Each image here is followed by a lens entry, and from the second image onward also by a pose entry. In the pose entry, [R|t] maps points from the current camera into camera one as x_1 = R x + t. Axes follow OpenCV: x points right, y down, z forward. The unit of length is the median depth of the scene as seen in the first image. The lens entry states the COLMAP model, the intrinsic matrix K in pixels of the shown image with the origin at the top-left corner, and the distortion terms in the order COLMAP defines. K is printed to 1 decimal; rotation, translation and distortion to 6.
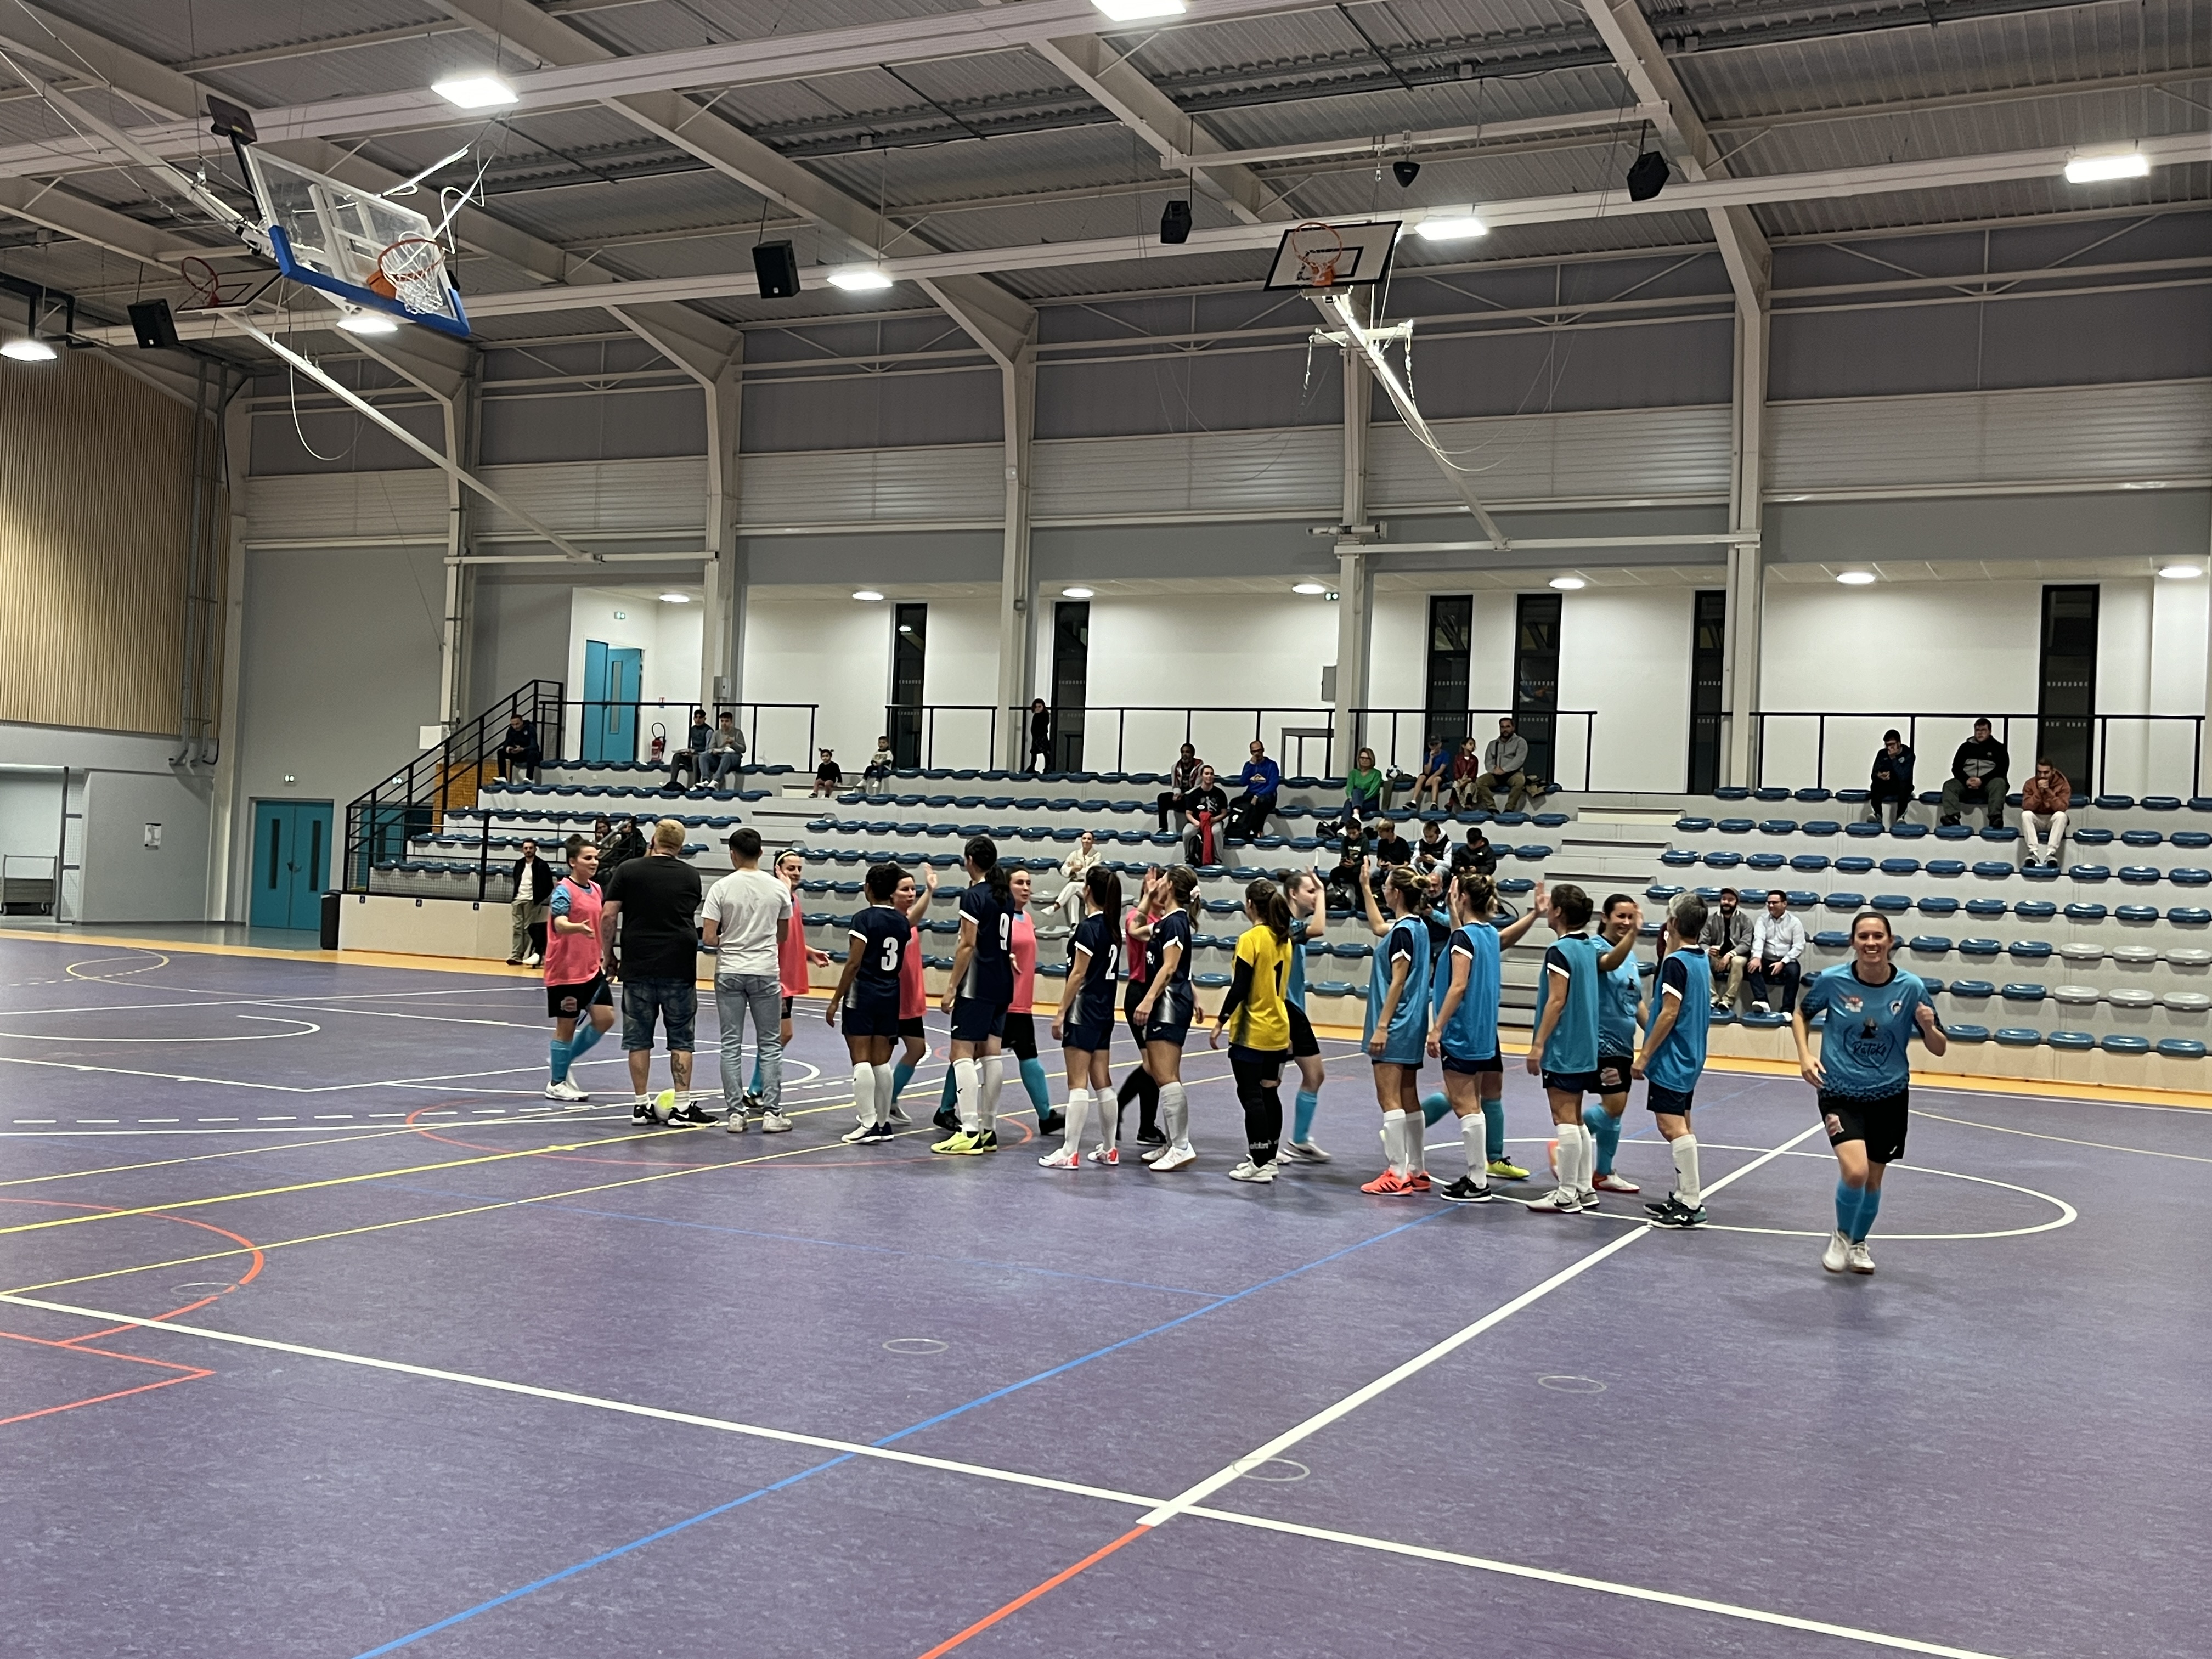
lens RADIAL K [[2205.6, 0, 1073.9], [0, 2205.6, 750.7], [0, 0, 1]] dist [0.020185, 0.000000]
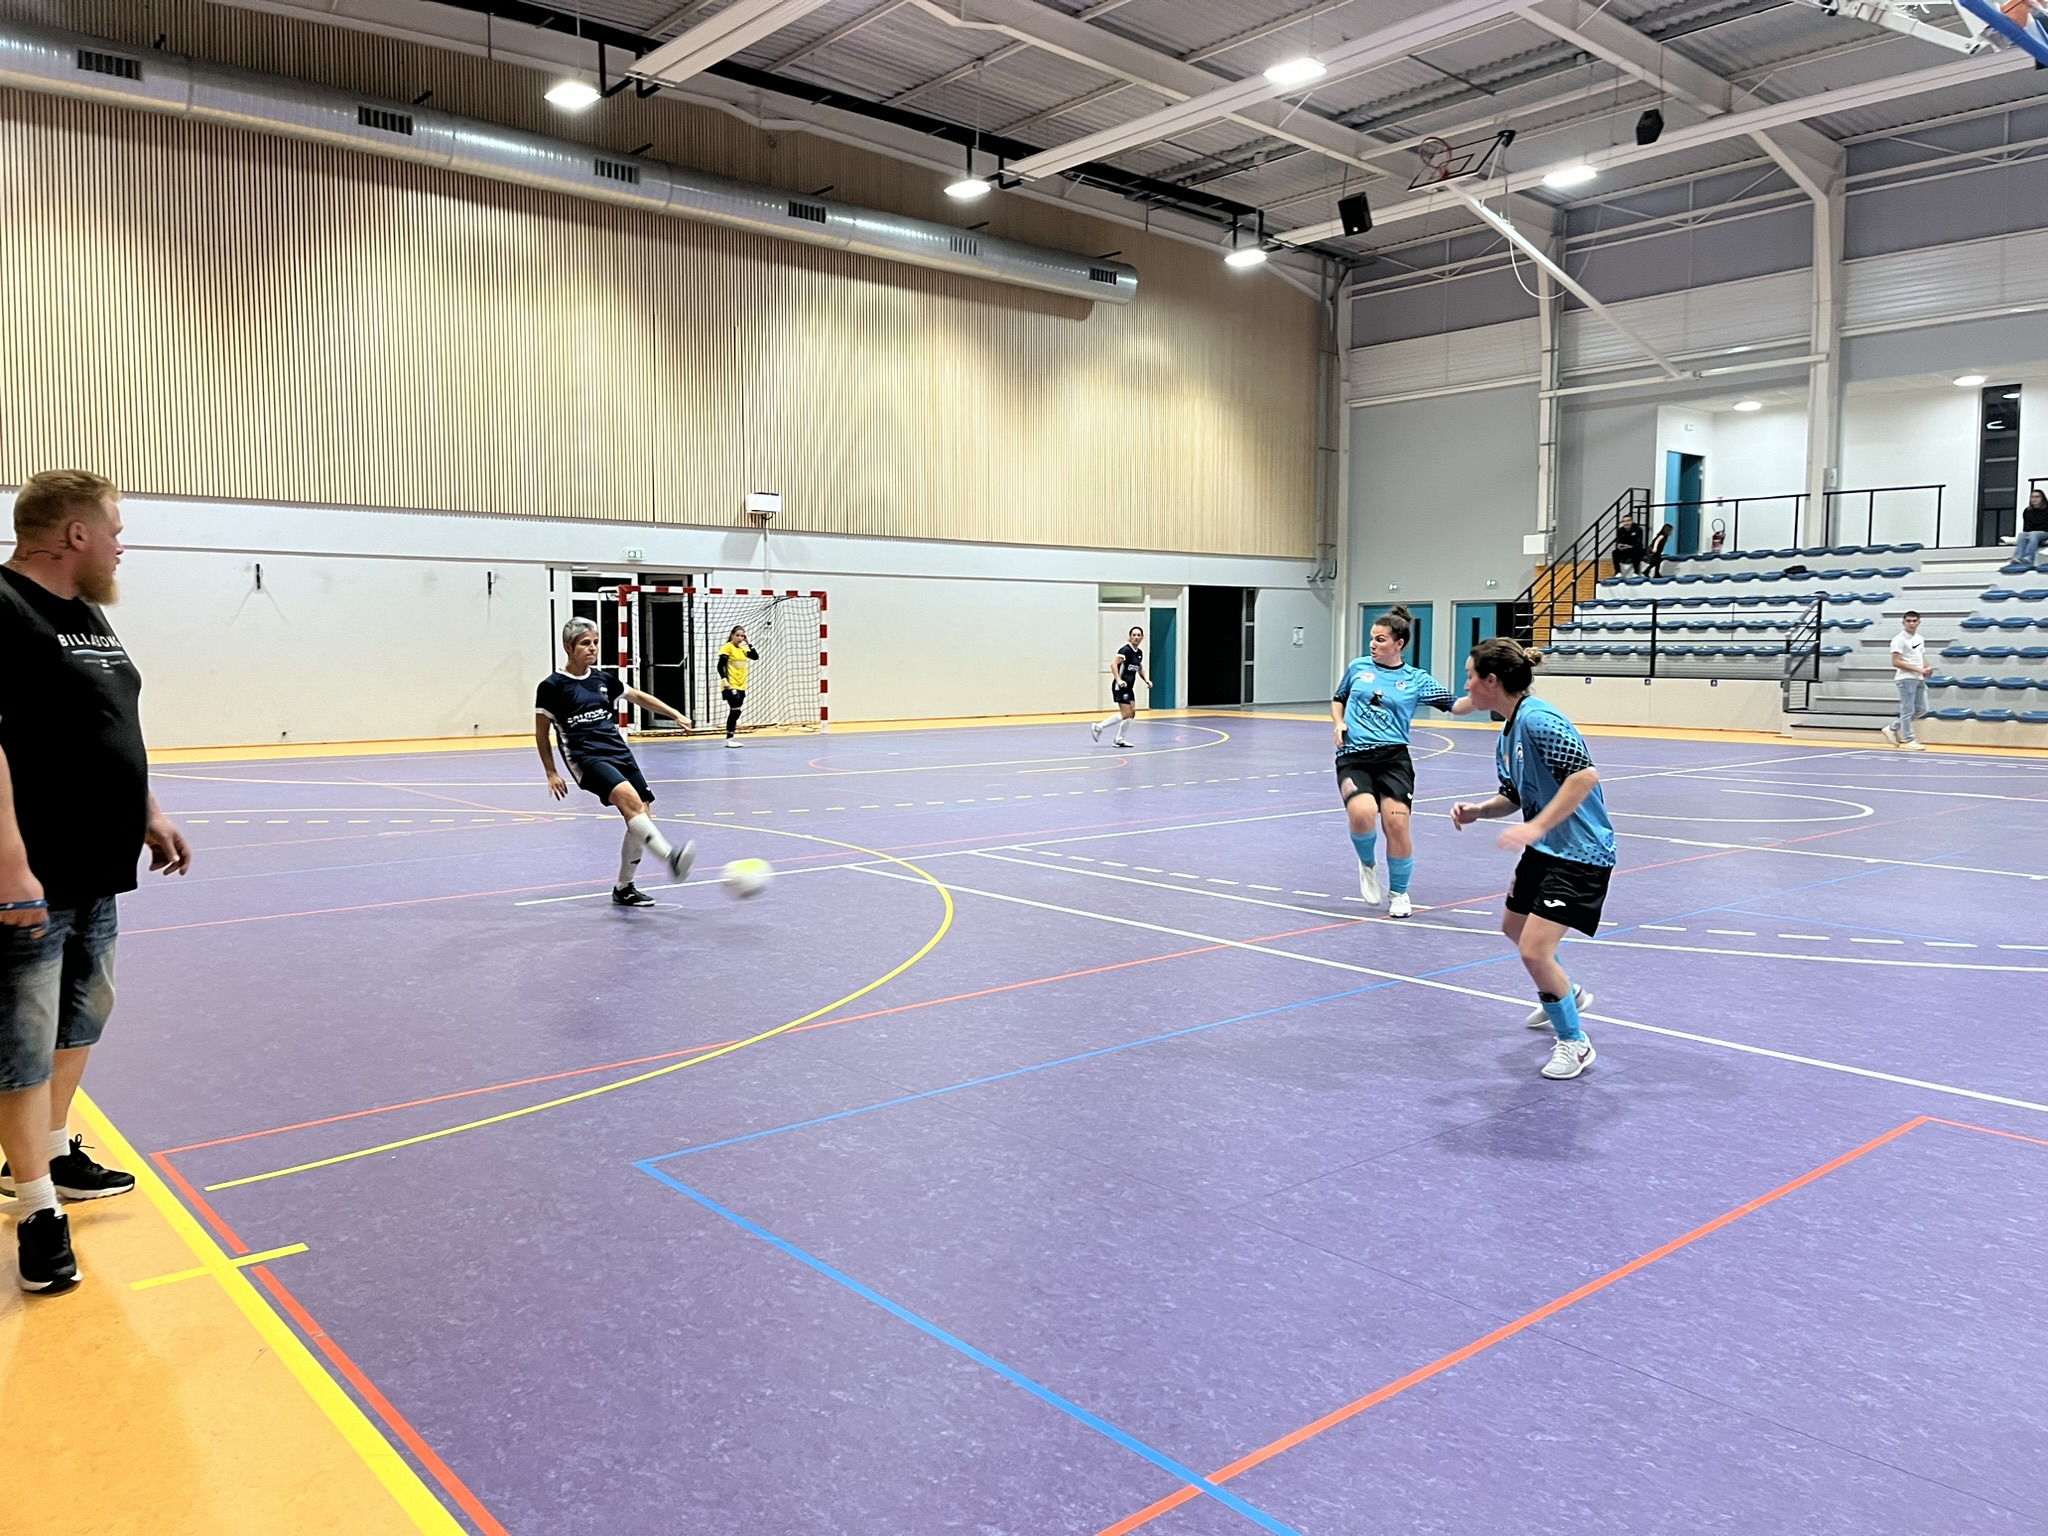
lens RADIAL K [[1534.5, 0, 1026.4], [0, 1534.5, 771.3], [0, 0, 1]] dist [0.024302, -0.008914]
pose [[0.915826, -0.014497, -0.401314, -0.207426], [0.068530, 0.990331, 0.120614, -0.003559], [0.395685, -0.137964, 0.907964, 0.098559]]
